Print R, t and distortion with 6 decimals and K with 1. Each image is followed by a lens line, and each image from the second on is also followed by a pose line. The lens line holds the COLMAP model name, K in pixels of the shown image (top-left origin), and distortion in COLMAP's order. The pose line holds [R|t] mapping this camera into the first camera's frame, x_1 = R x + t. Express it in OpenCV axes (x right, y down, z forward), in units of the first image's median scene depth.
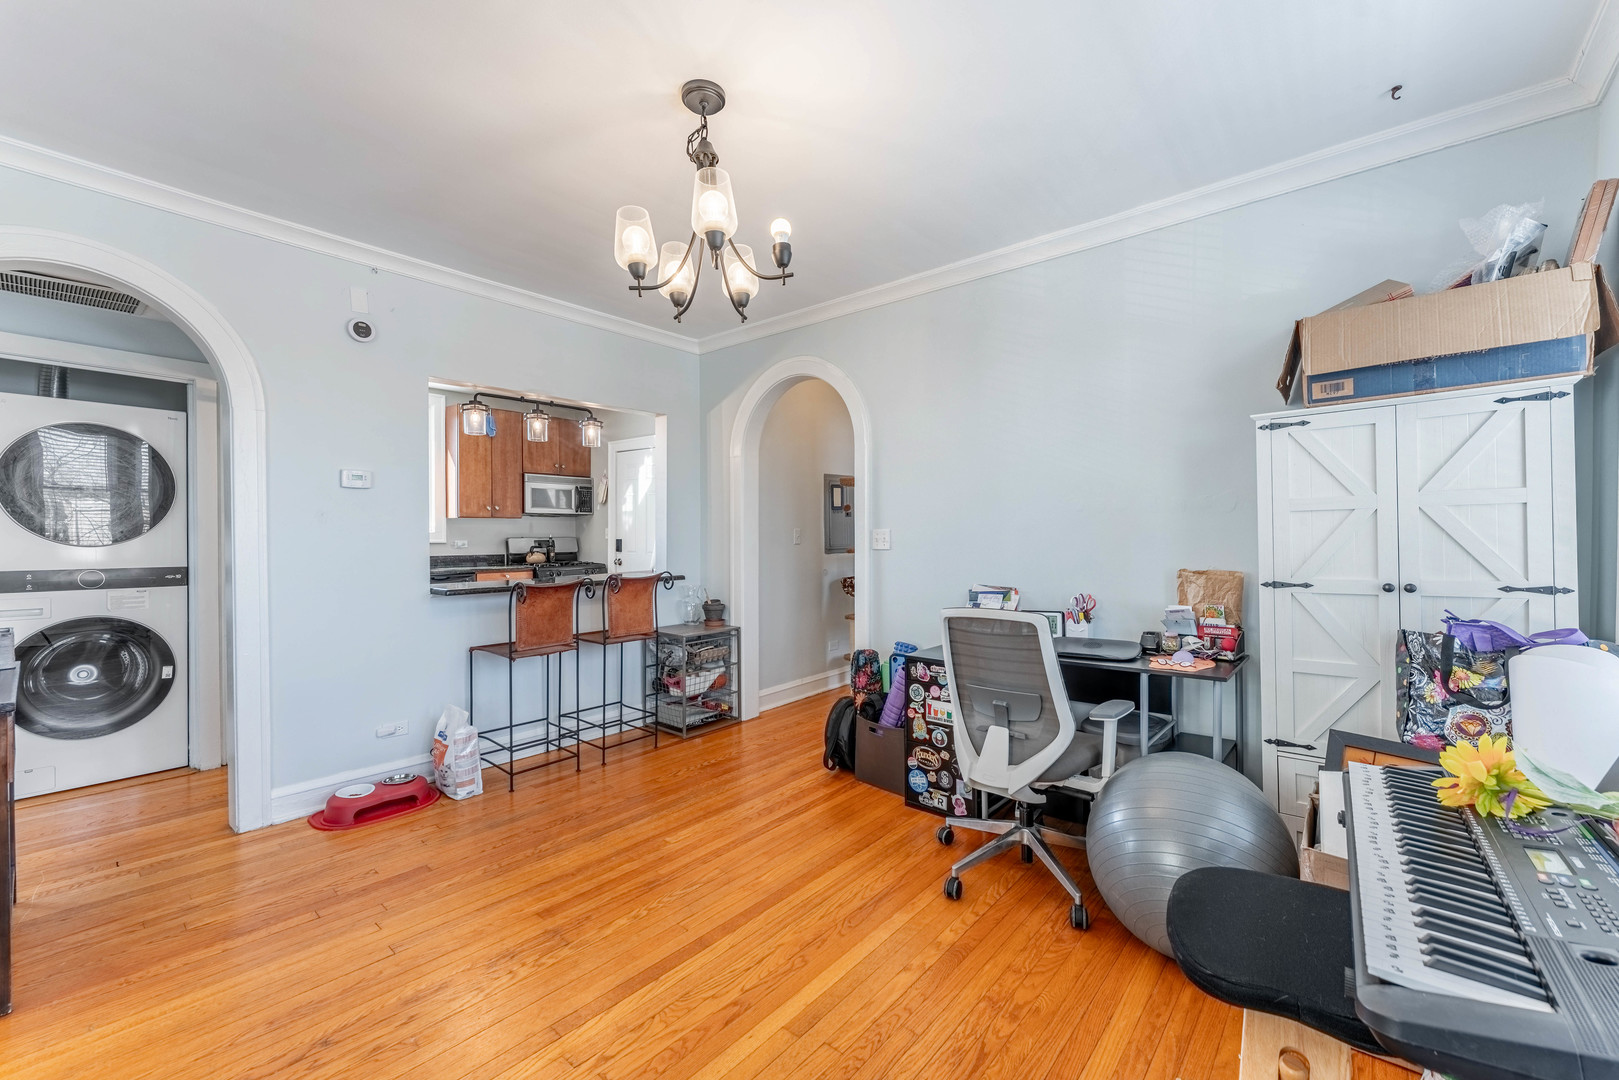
lens RADIAL K [[656.6, 0, 806.0], [0, 656.6, 536.4], [0, 0, 1]] dist [-0.000066, -0.000029]
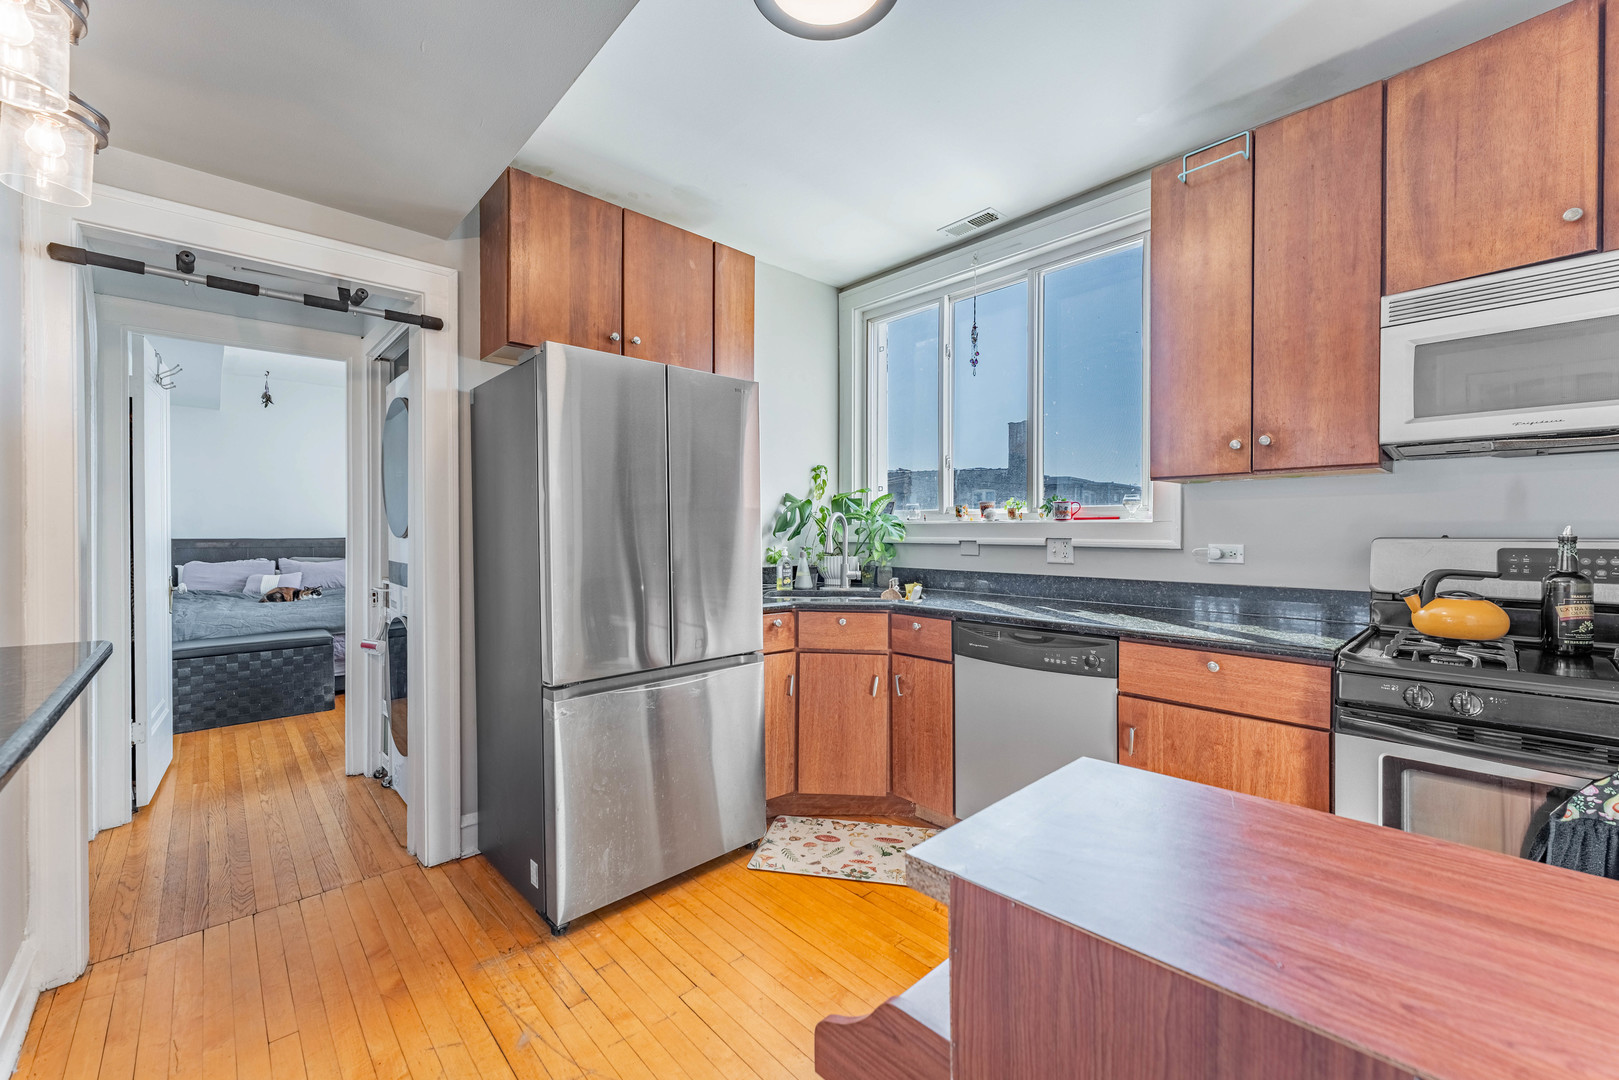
lens RADIAL K [[656.6, 0, 806.0], [0, 656.6, 536.4], [0, 0, 1]] dist [-0.000066, -0.000029]
pose [[-0.120683, 0.002789, -0.992687, -0.134405], [-0.006002, 0.999976, 0.003539, 0.002197], [0.992673, 0.006386, -0.120663, 0.812070]]
